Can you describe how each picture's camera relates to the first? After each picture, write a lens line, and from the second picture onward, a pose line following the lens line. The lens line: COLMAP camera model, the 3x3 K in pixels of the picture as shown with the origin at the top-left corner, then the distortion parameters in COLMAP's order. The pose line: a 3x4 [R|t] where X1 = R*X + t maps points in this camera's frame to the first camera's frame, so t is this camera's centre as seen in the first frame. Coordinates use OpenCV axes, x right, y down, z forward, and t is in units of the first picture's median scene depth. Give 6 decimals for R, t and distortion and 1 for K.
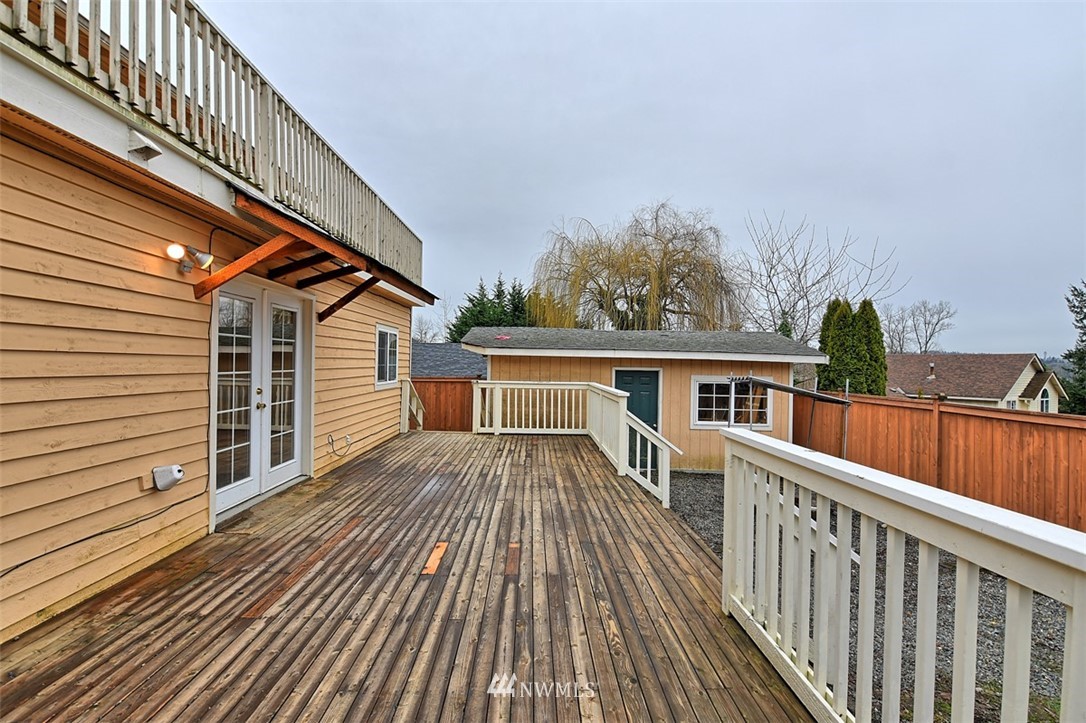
lens RADIAL K [[529.0, 0, 539.8], [0, 529.0, 366.0], [0, 0, 1]] dist [-0.012325, -0.004138]
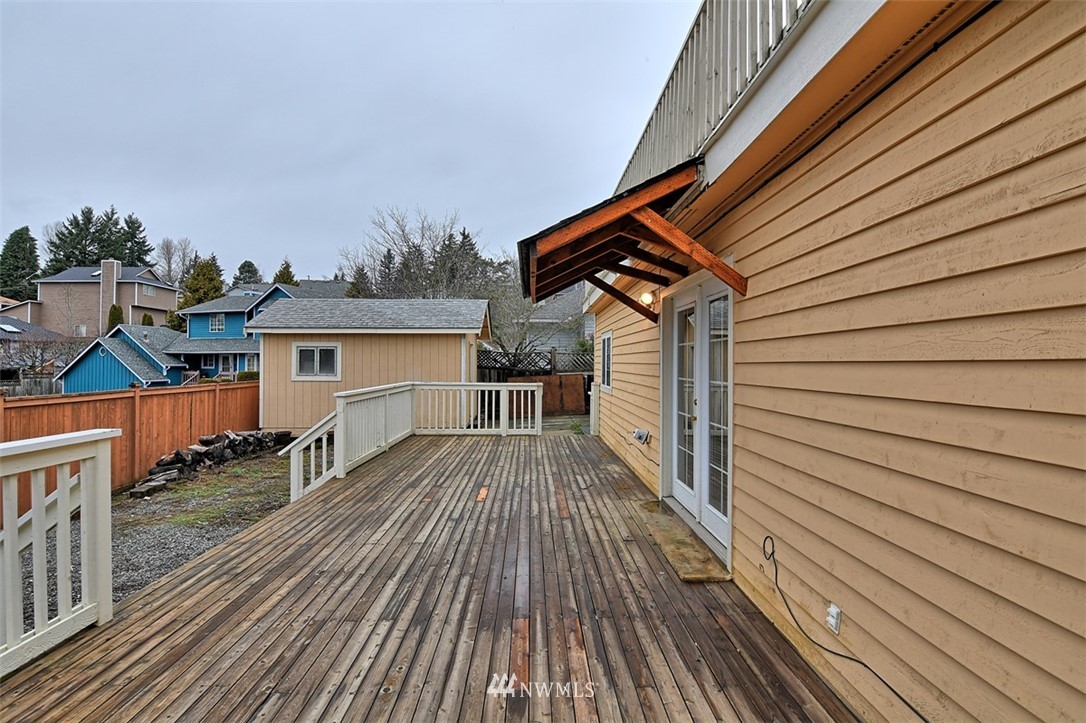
lens RADIAL K [[529.0, 0, 544.4], [0, 529.0, 364.2], [0, 0, 1]] dist [-0.012325, -0.004138]
pose [[-0.999793, -0.017879, -0.009674, -0.256213], [-0.017960, 0.999804, 0.008318, -0.018792], [0.009524, 0.008490, -0.999919, 1.827945]]
